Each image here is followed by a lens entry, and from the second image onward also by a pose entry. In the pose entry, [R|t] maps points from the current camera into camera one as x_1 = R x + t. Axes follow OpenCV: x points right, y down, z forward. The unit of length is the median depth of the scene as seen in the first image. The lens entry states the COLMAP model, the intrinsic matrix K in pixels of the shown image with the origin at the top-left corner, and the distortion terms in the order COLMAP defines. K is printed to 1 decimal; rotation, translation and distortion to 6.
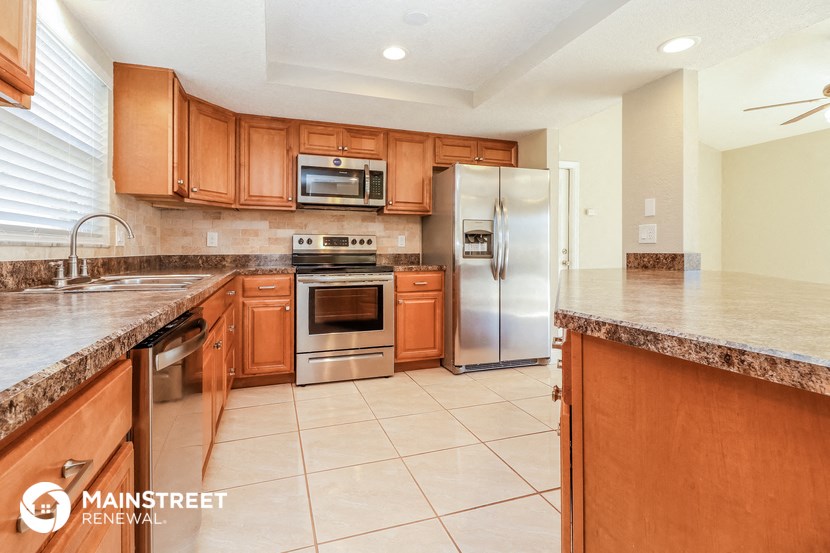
lens RADIAL K [[388.3, 0, 406.1], [0, 388.3, 250.2], [0, 0, 1]] dist [0.001925, 0.000206]
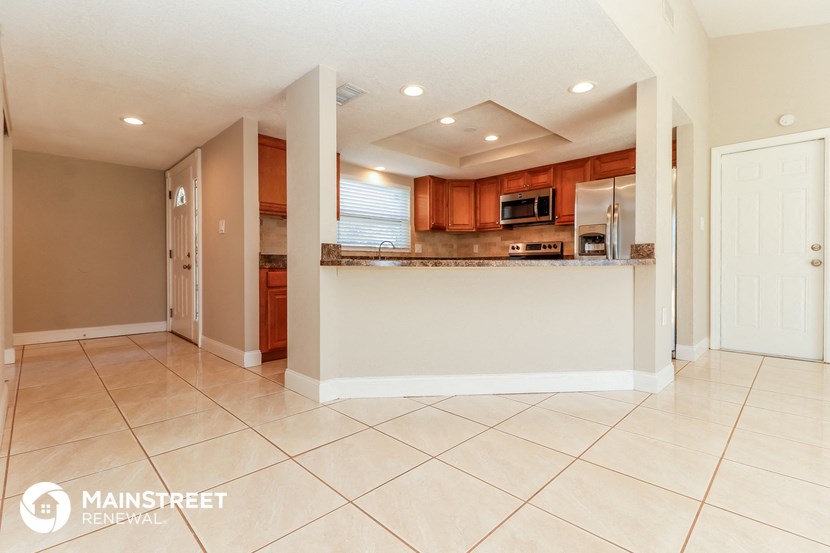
lens RADIAL K [[388.3, 0, 414.8], [0, 388.3, 268.2], [0, 0, 1]] dist [0.001925, 0.000206]
pose [[0.437587, 0.005903, -0.899157, 1.039726], [0.004746, 0.999949, 0.008875, 0.046863], [0.899163, -0.008150, 0.437537, -0.060175]]
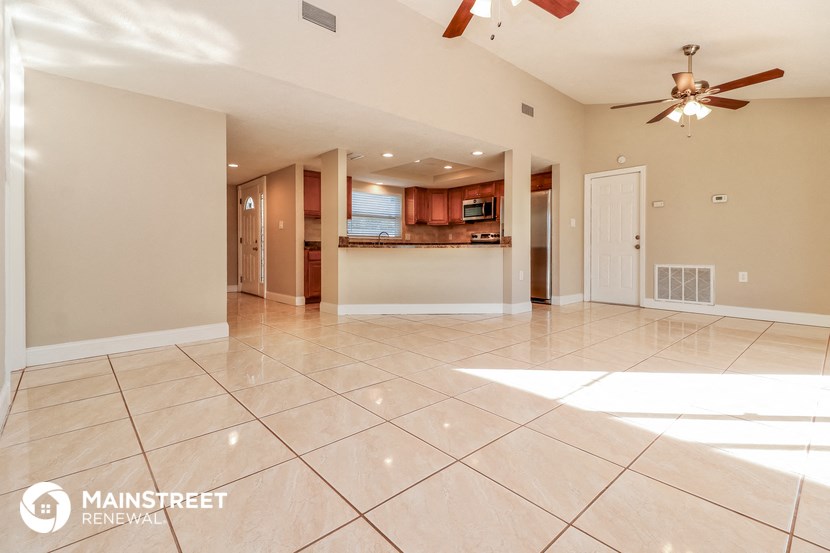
lens RADIAL K [[388.3, 0, 422.3], [0, 388.3, 253.5], [0, 0, 1]] dist [0.001925, 0.000206]
pose [[0.406914, 0.007190, -0.913438, 1.789251], [0.002275, 0.999958, 0.008884, 0.058612], [0.913464, -0.005694, 0.406880, -0.211056]]
